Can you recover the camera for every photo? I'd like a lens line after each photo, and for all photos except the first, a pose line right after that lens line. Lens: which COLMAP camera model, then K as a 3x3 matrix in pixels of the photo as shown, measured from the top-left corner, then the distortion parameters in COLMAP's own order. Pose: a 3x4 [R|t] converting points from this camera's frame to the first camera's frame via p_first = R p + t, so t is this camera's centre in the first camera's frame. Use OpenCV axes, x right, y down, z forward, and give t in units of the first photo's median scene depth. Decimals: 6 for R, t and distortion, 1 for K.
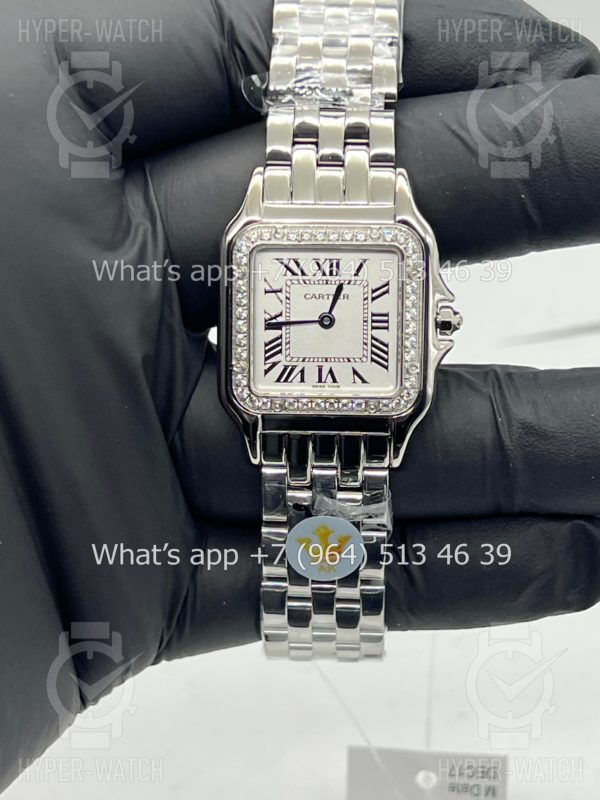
lens RADIAL K [[1858.4, 0, 300.0], [0, 1858.4, 400.0], [0, 0, 1]] dist [0.115567, 0.883878]
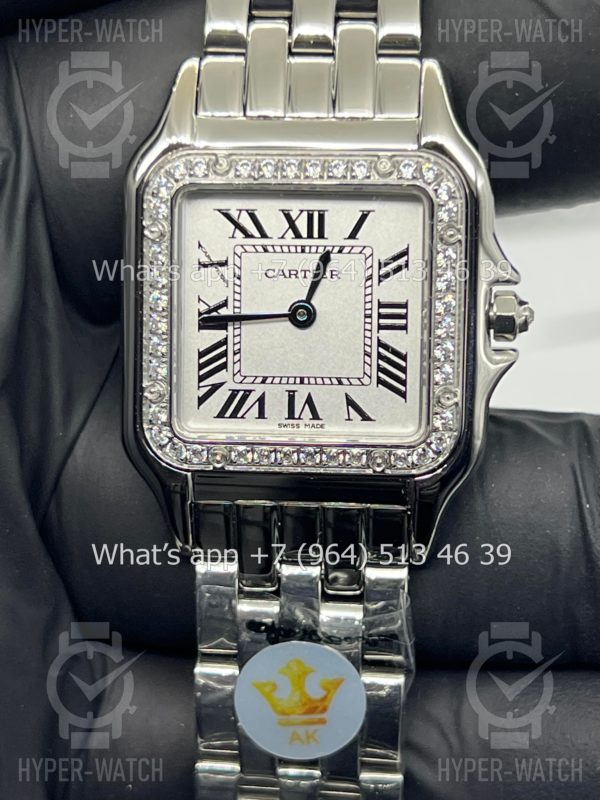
lens RADIAL K [[1858.4, 0, 300.0], [0, 1858.4, 400.0], [0, 0, 1]] dist [0.115567, 0.883878]
pose [[0.999564, 0.007006, -0.028699, 0.030693], [-0.007493, 0.999829, -0.016906, -0.005468], [0.028576, 0.017114, 0.999445, 0.408827]]
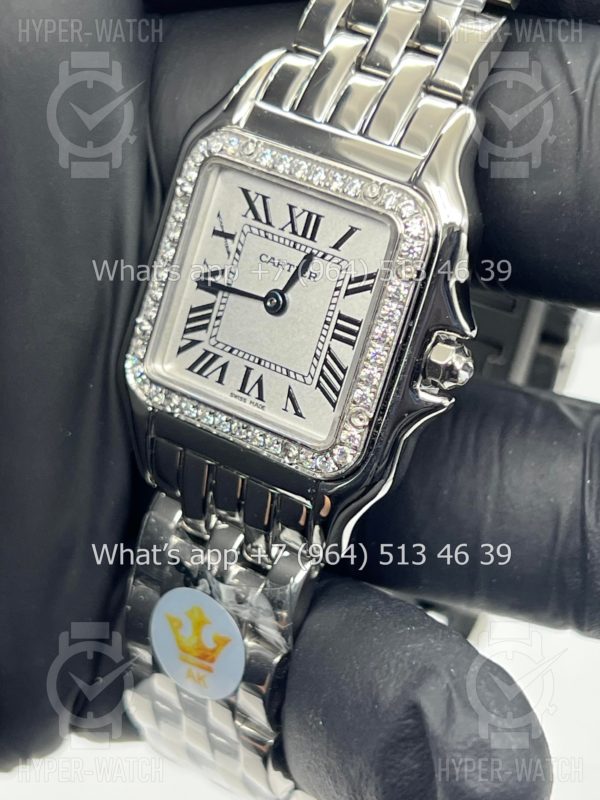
lens RADIAL K [[1858.4, 0, 300.0], [0, 1858.4, 400.0], [0, 0, 1]] dist [0.115567, 0.883878]
pose [[0.838203, 0.328241, -0.435516, 0.308575], [-0.332081, 0.940662, 0.069832, -0.058505], [0.432595, 0.086093, 0.897469, 0.435770]]
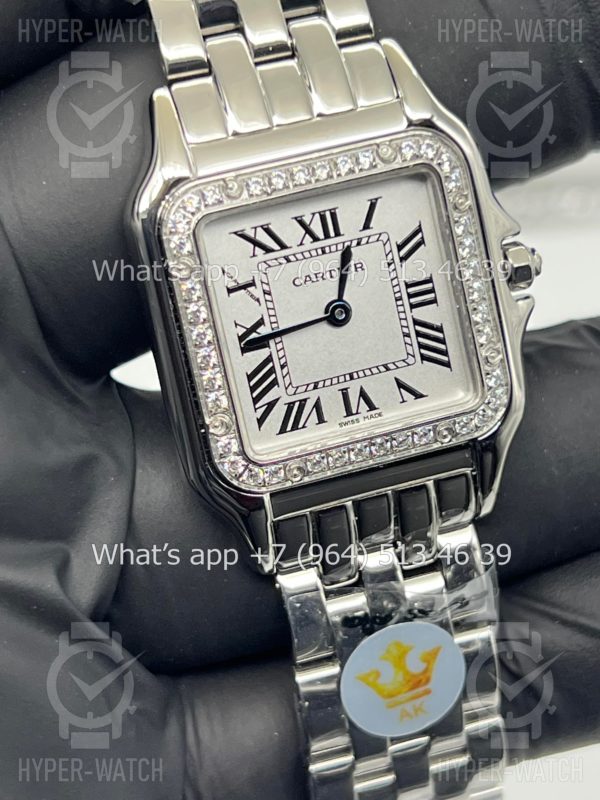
lens RADIAL K [[1858.4, 0, 300.0], [0, 1858.4, 400.0], [0, 0, 1]] dist [0.115567, 0.883878]
pose [[0.939845, -0.252796, 0.229751, -0.141859], [0.247767, 0.967478, 0.050973, -0.049203], [-0.235165, 0.009018, 0.971914, 0.420403]]
